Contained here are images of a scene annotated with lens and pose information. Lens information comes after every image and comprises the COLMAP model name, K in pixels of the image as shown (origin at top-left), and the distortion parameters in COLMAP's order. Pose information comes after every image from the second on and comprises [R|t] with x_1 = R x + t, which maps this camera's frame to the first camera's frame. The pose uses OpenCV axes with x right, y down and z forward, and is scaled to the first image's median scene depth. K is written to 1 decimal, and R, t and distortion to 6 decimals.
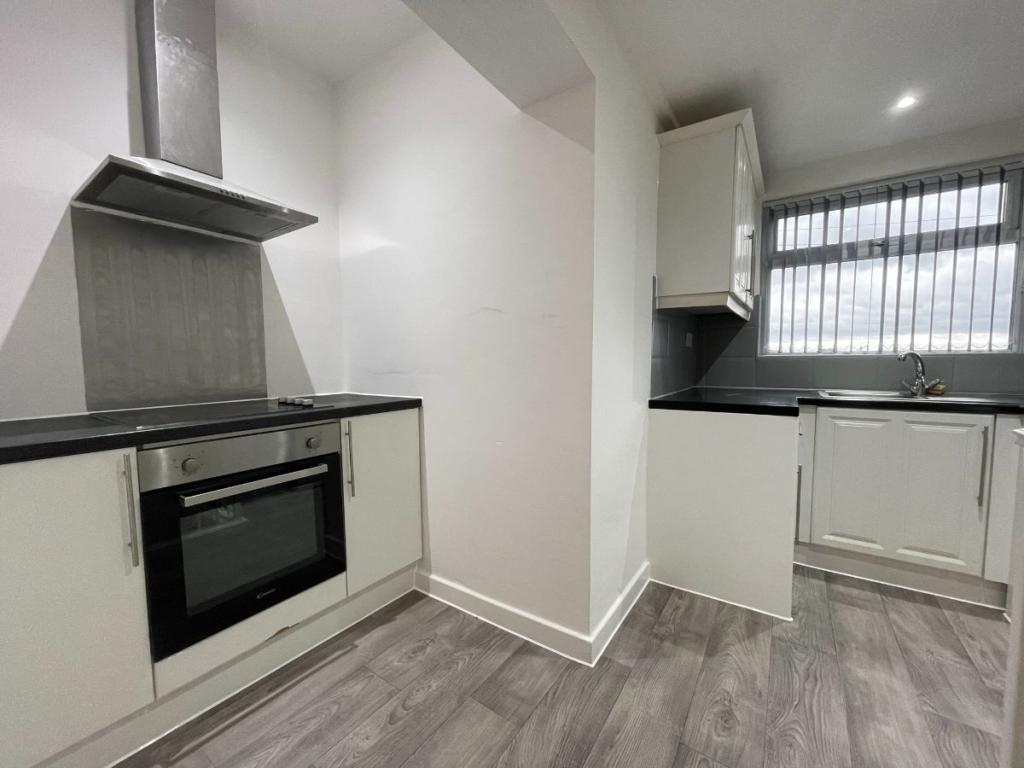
lens RADIAL K [[414.3, 0, 509.5], [0, 414.3, 387.7], [0, 0, 1]] dist [-0.000143, 0.001421]
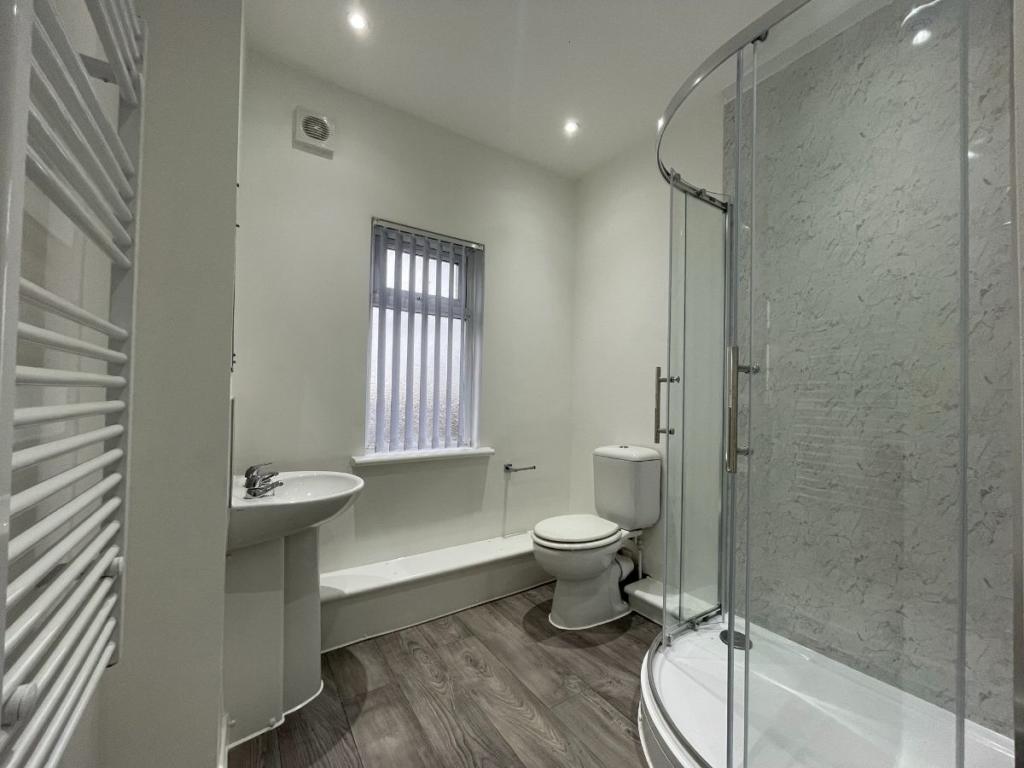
lens RADIAL K [[414.3, 0, 514.6], [0, 414.3, 390.5], [0, 0, 1]] dist [-0.000143, 0.001421]
pose [[-0.368340, -0.021937, -0.929432, 1.712533], [-0.081294, 0.996652, 0.008694, -0.104272], [0.926130, 0.078760, -0.368890, 1.524135]]
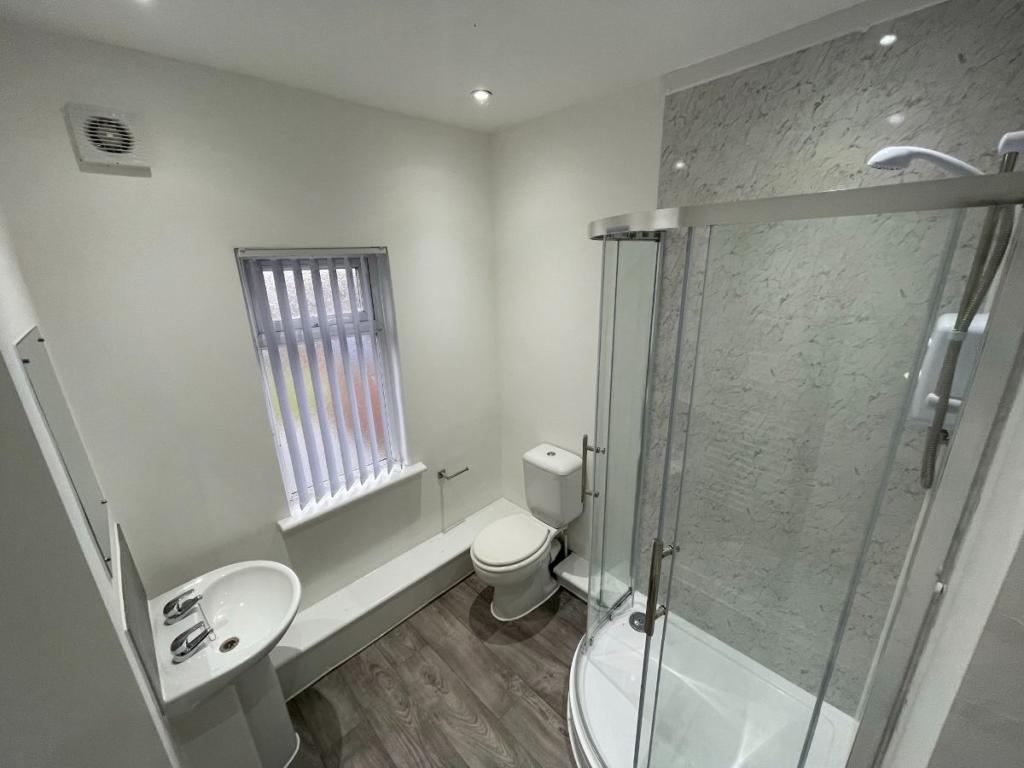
lens RADIAL K [[414.3, 0, 515.0], [0, 414.3, 386.8], [0, 0, 1]] dist [-0.000143, 0.001421]
pose [[-0.186289, 0.309603, -0.932439, 1.561213], [-0.042116, 0.945663, 0.322408, -0.760717], [0.981592, 0.099331, -0.163128, 1.434966]]
